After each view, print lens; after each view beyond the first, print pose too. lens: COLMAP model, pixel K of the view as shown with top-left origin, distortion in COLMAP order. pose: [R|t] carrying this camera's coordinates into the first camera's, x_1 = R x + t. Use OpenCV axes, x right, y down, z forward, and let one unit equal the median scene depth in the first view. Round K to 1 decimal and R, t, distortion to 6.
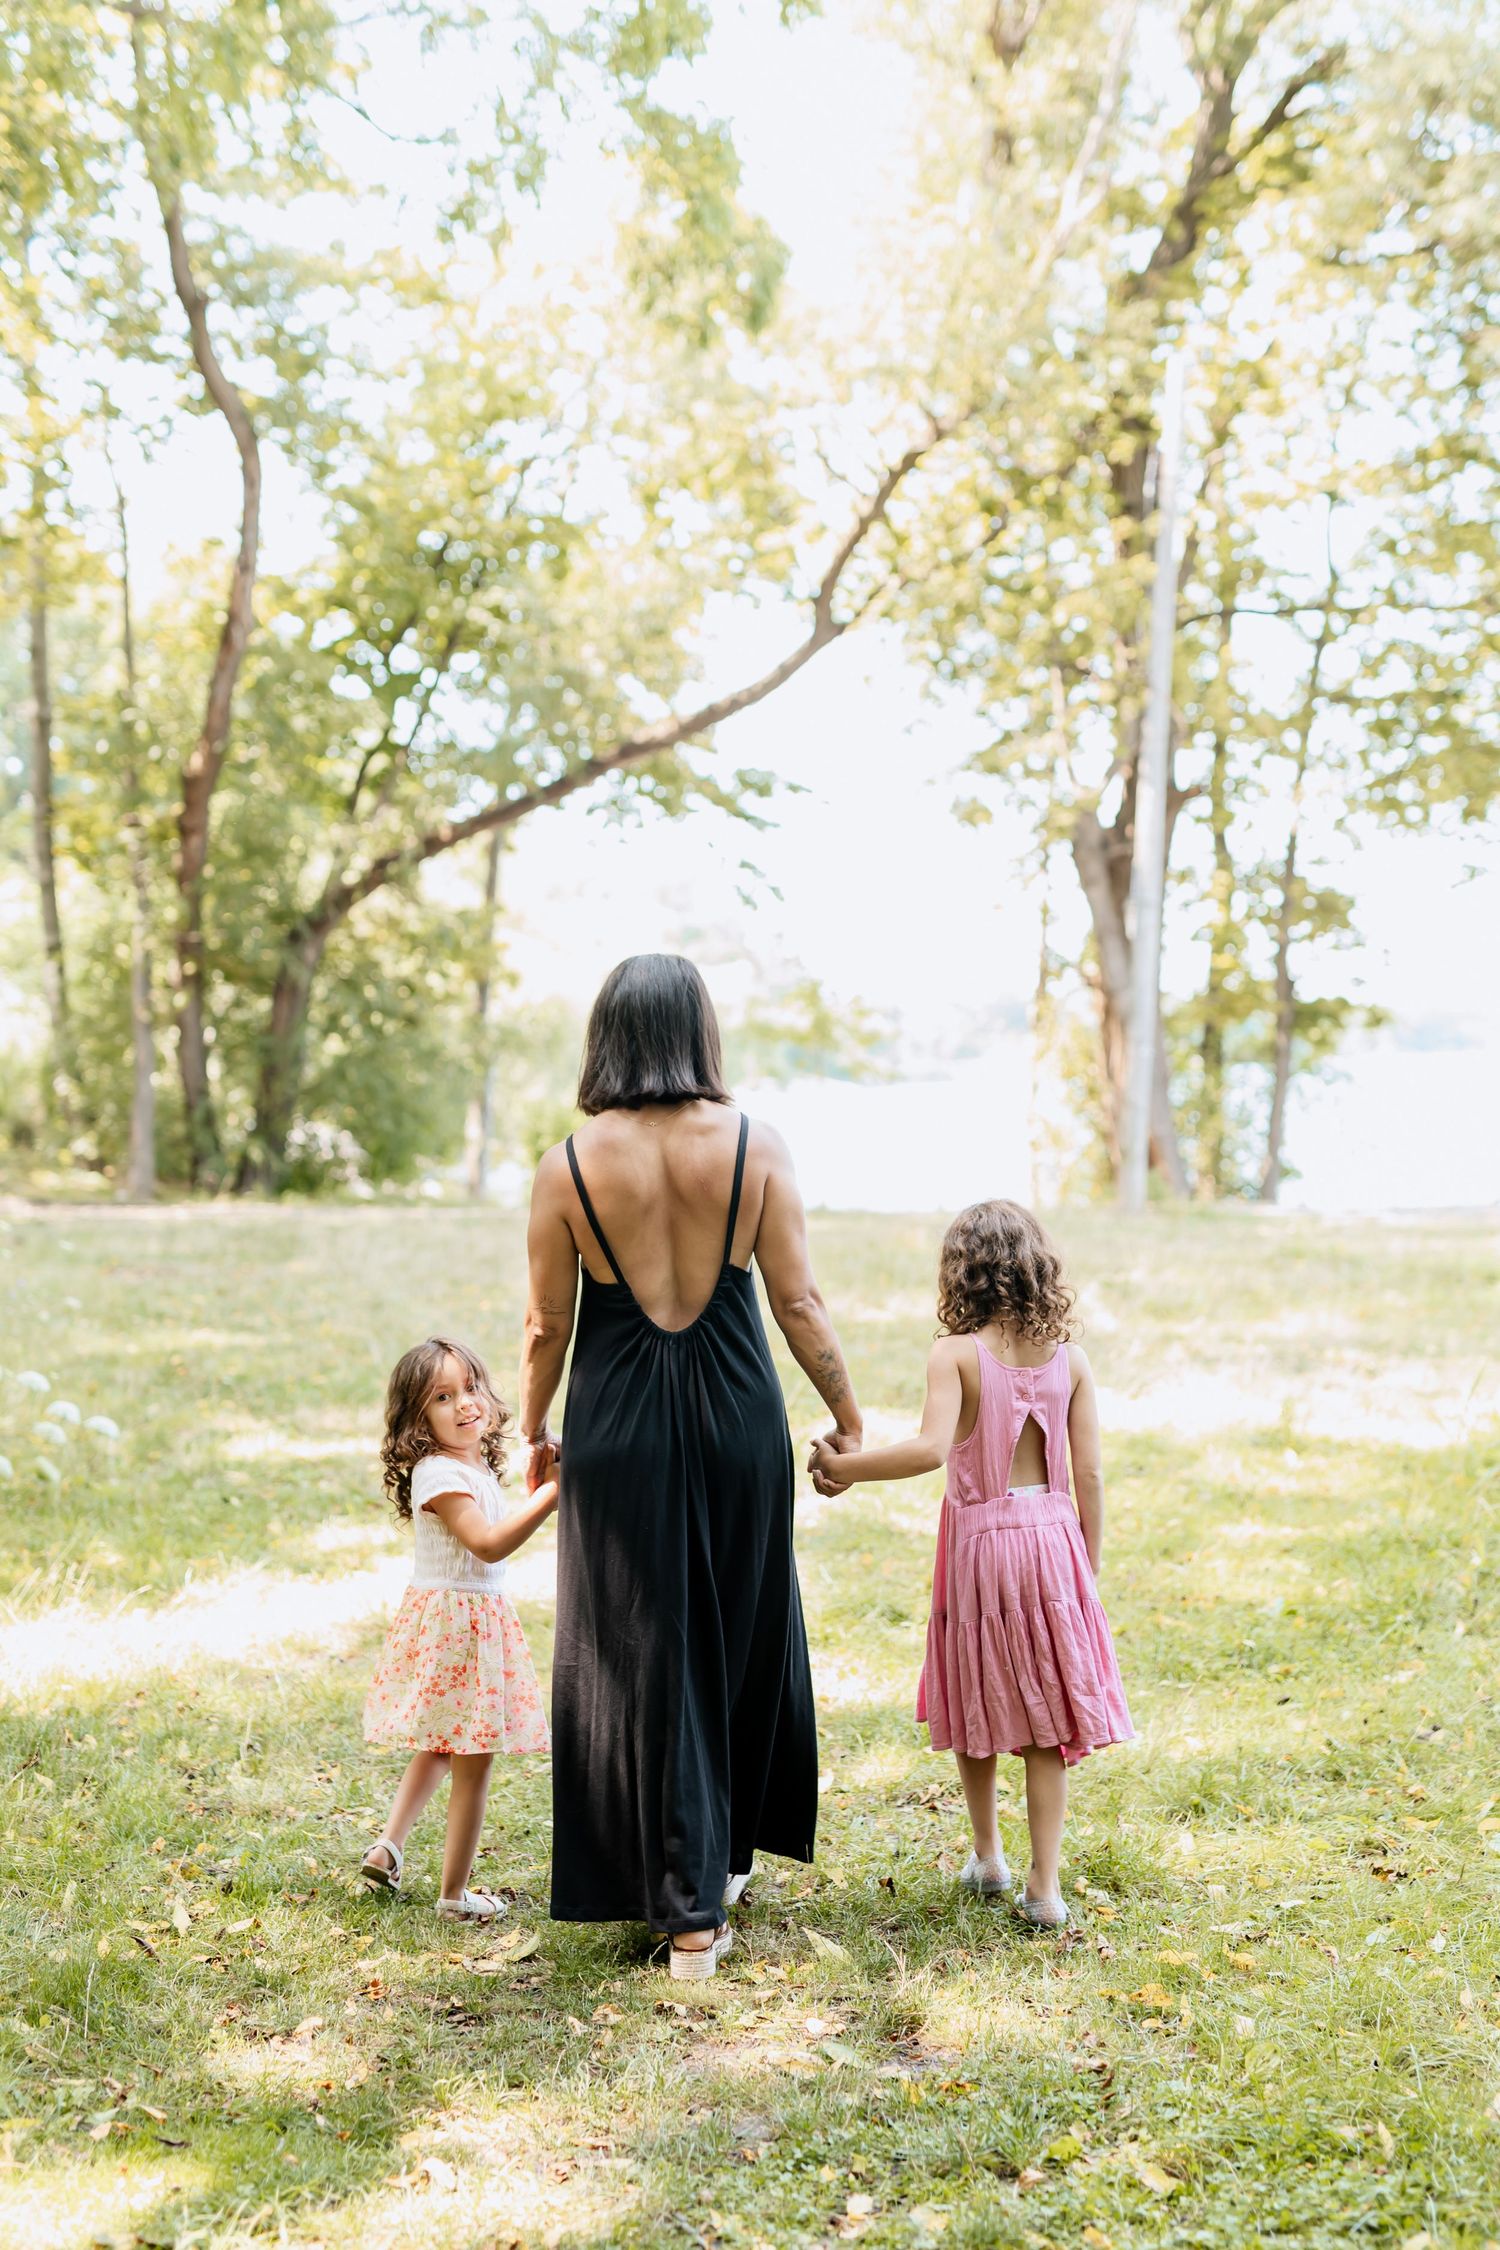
lens RADIAL K [[3378.1, 0, 750.0], [0, 3378.1, 1125.0], [0, 0, 1]] dist [-0.014014, -0.023877]
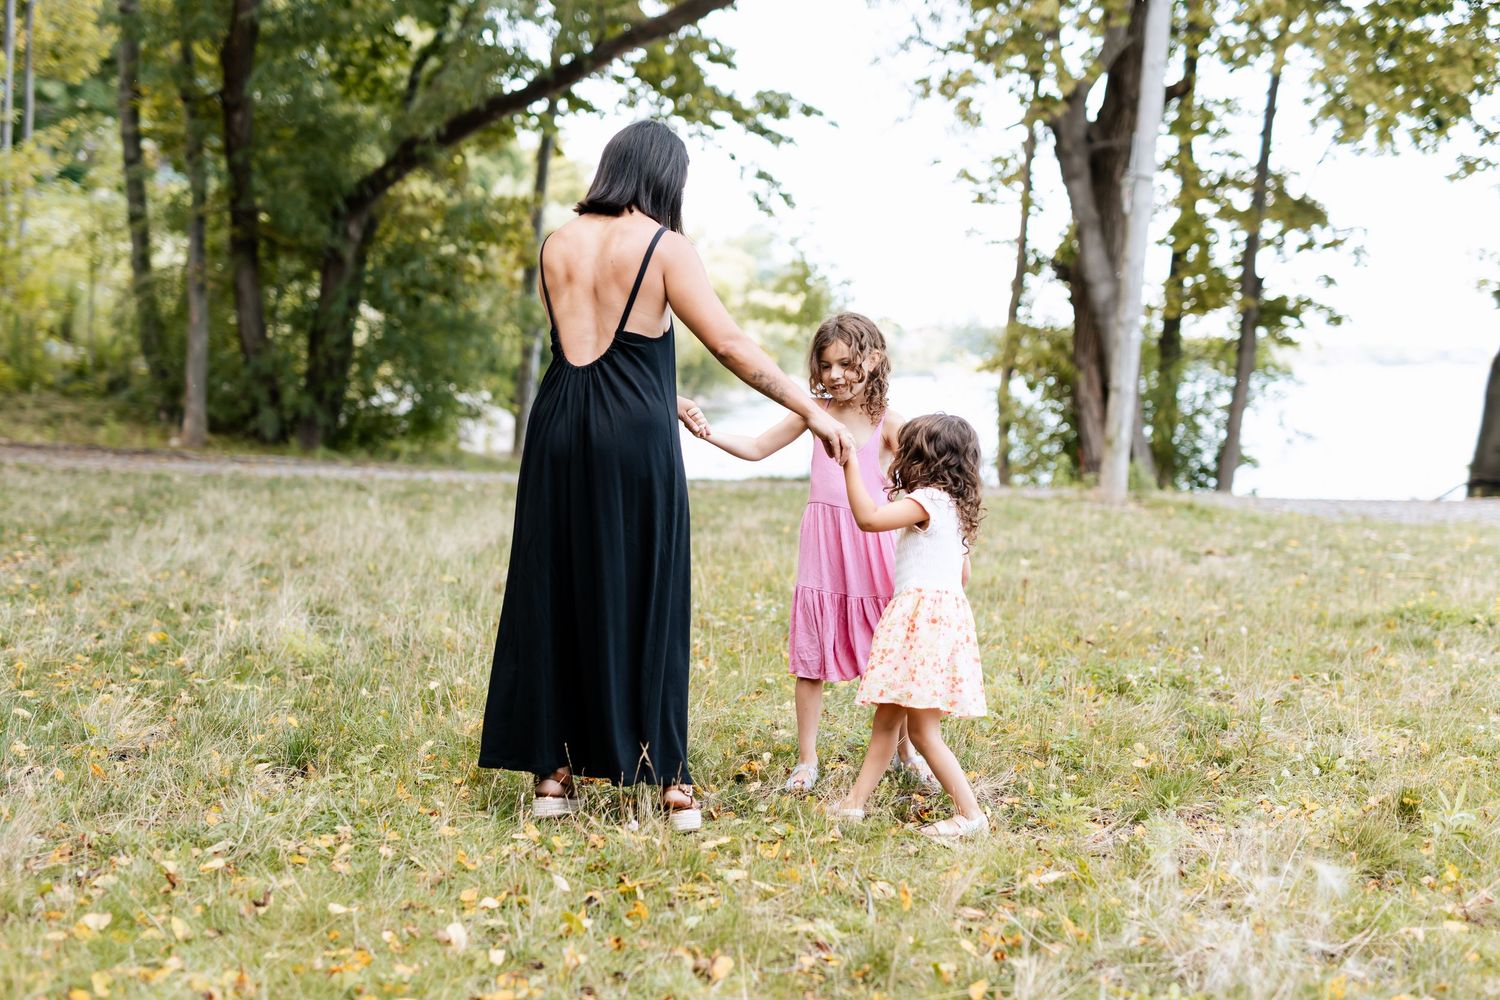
lens RADIAL K [[2167.5, 0, 750.0], [0, 2167.5, 500.0], [0, 0, 1]] dist [-0.011459, -0.010677]
pose [[0.999148, 0.033869, -0.023572, 0.019256], [-0.032739, 0.998368, 0.046798, -0.000120], [0.025118, -0.045986, 0.998626, 0.306913]]
